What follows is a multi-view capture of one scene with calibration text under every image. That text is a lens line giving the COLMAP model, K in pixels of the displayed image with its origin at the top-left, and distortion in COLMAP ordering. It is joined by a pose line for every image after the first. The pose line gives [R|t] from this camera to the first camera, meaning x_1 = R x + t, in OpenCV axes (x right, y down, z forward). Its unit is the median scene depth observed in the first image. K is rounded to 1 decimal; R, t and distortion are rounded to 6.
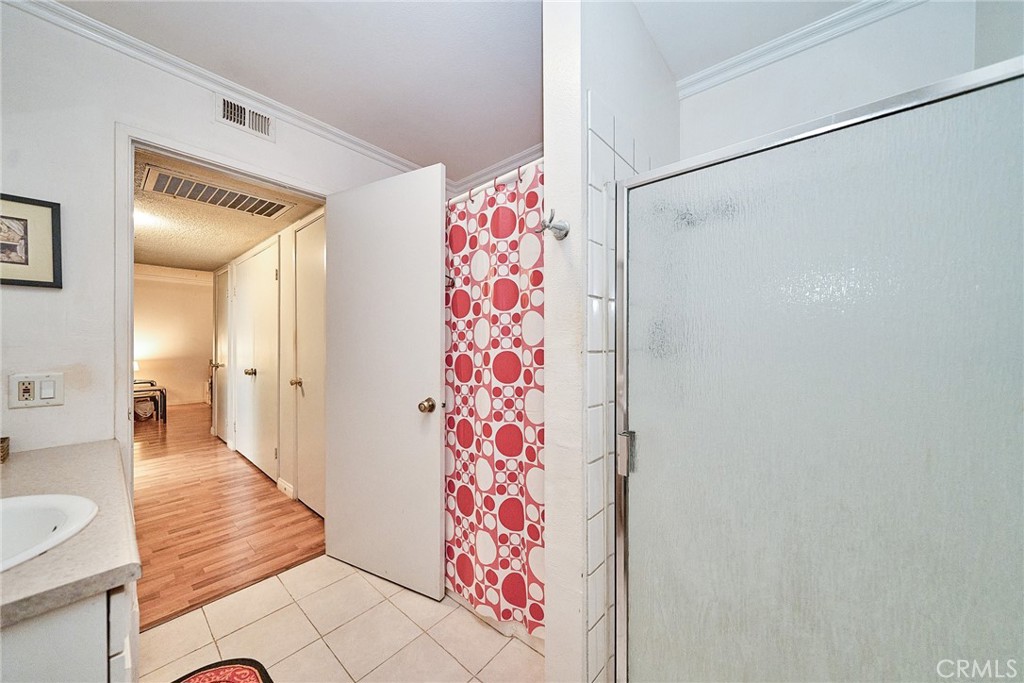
lens RADIAL K [[349.2, 0, 508.8], [0, 349.2, 342.2], [0, 0, 1]] dist [-0.001129, -0.000574]
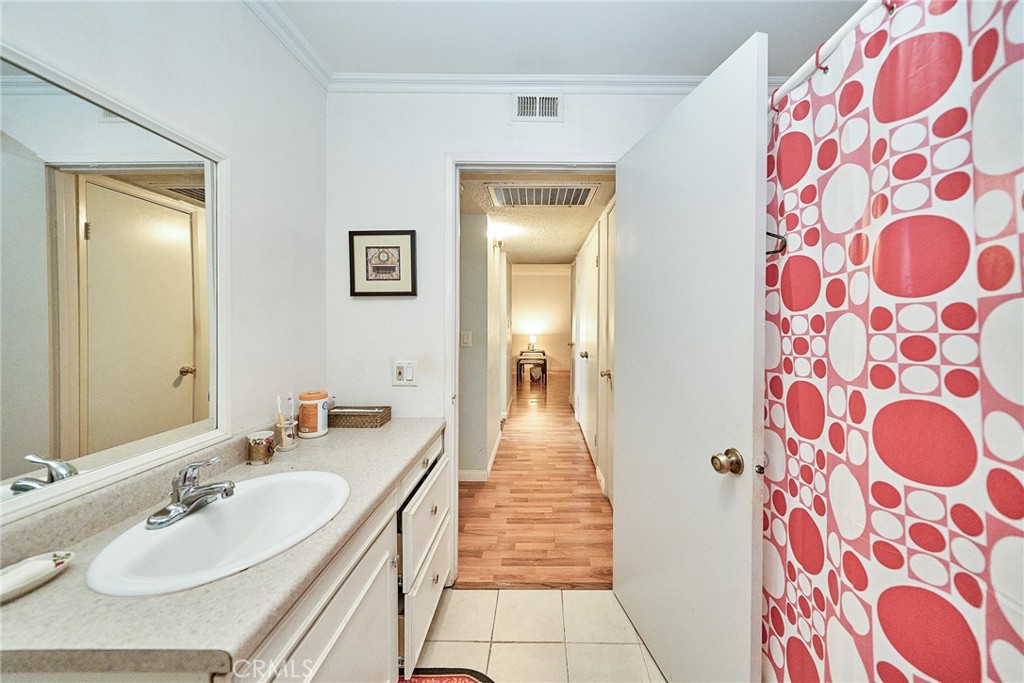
lens RADIAL K [[349.2, 0, 554.3], [0, 349.2, 315.5], [0, 0, 1]] dist [-0.001129, -0.000574]
pose [[0.644376, 0.006228, -0.764683, 0.024936], [-0.003109, 0.999980, 0.005525, -0.065068], [0.764703, -0.001183, 0.644382, 0.398963]]
